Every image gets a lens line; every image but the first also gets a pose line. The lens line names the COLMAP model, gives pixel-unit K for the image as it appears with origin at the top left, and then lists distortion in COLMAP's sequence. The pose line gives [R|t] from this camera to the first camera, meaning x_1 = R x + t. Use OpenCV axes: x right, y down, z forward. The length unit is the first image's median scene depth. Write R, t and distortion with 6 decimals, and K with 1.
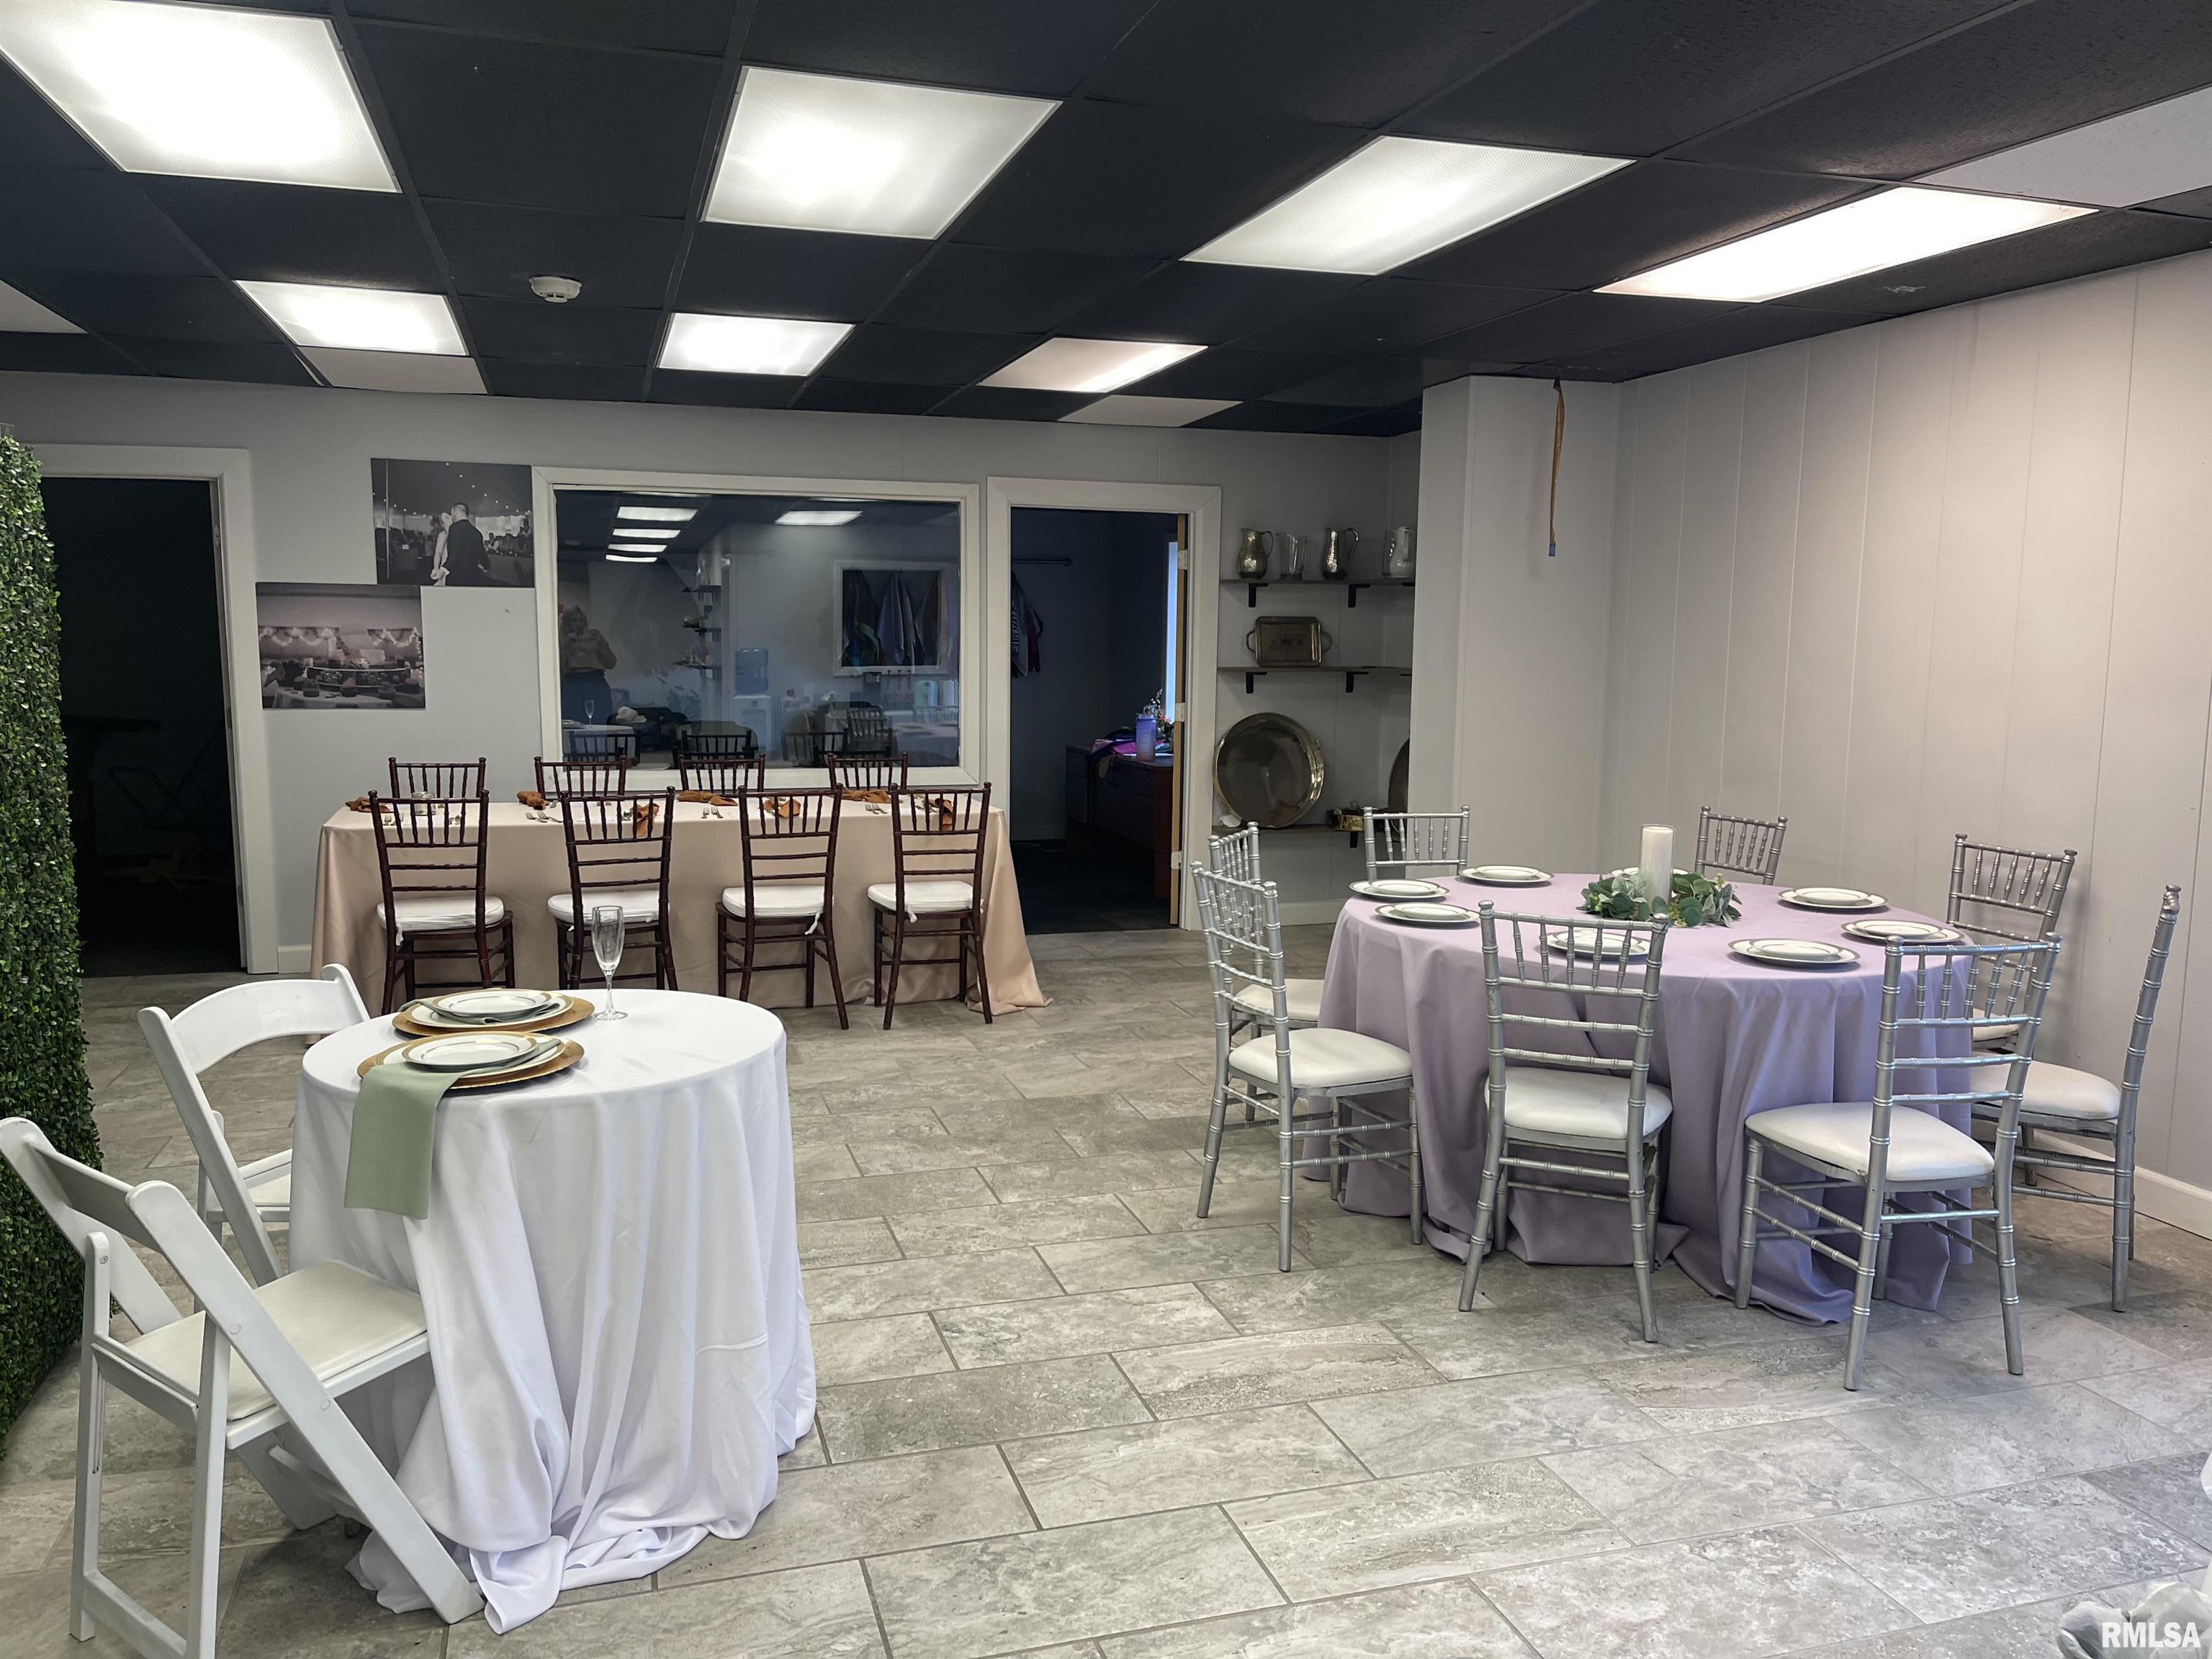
lens RADIAL K [[1672.9, 0, 1118.0], [0, 1672.9, 831.0], [0, 0, 1]] dist [0.047817, -0.006190]
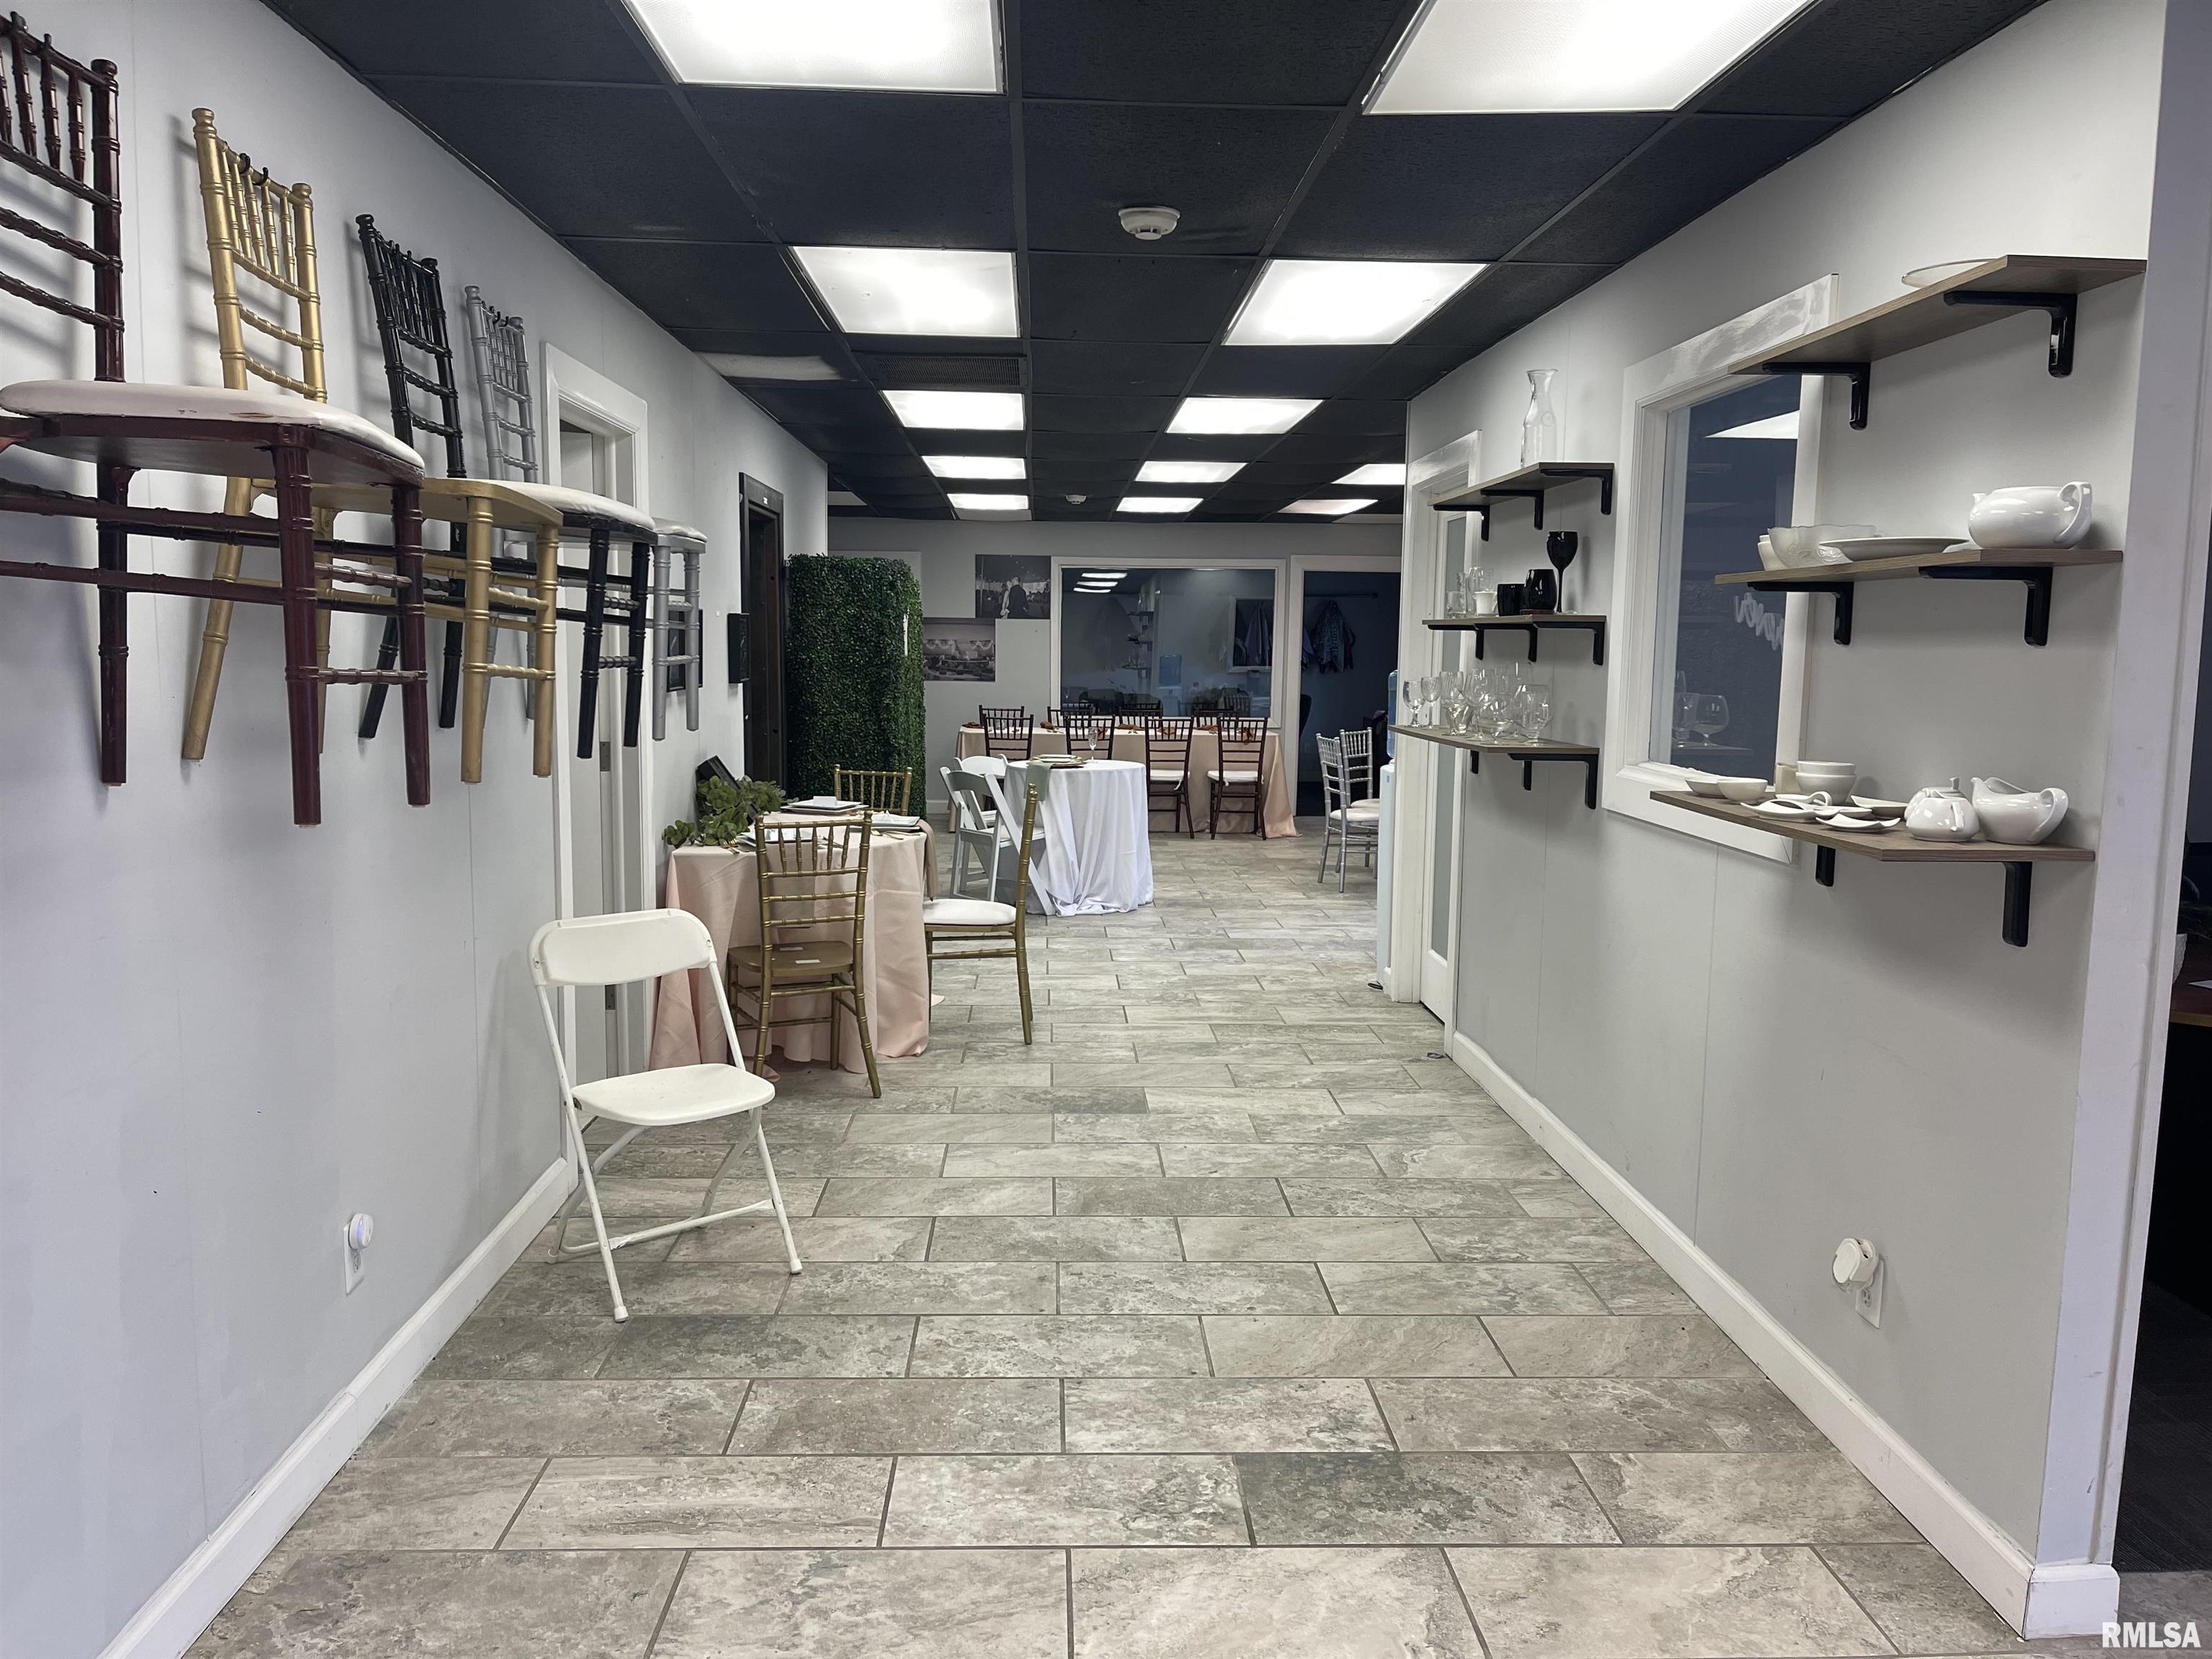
lens RADIAL K [[1672.9, 0, 1104.0], [0, 1672.9, 842.1], [0, 0, 1]] dist [0.047817, -0.006190]
pose [[0.964216, 0.035142, -0.262777, 0.234165], [-0.035456, 0.999365, 0.003546, 0.105373], [0.262735, 0.005898, 0.964850, -0.862426]]
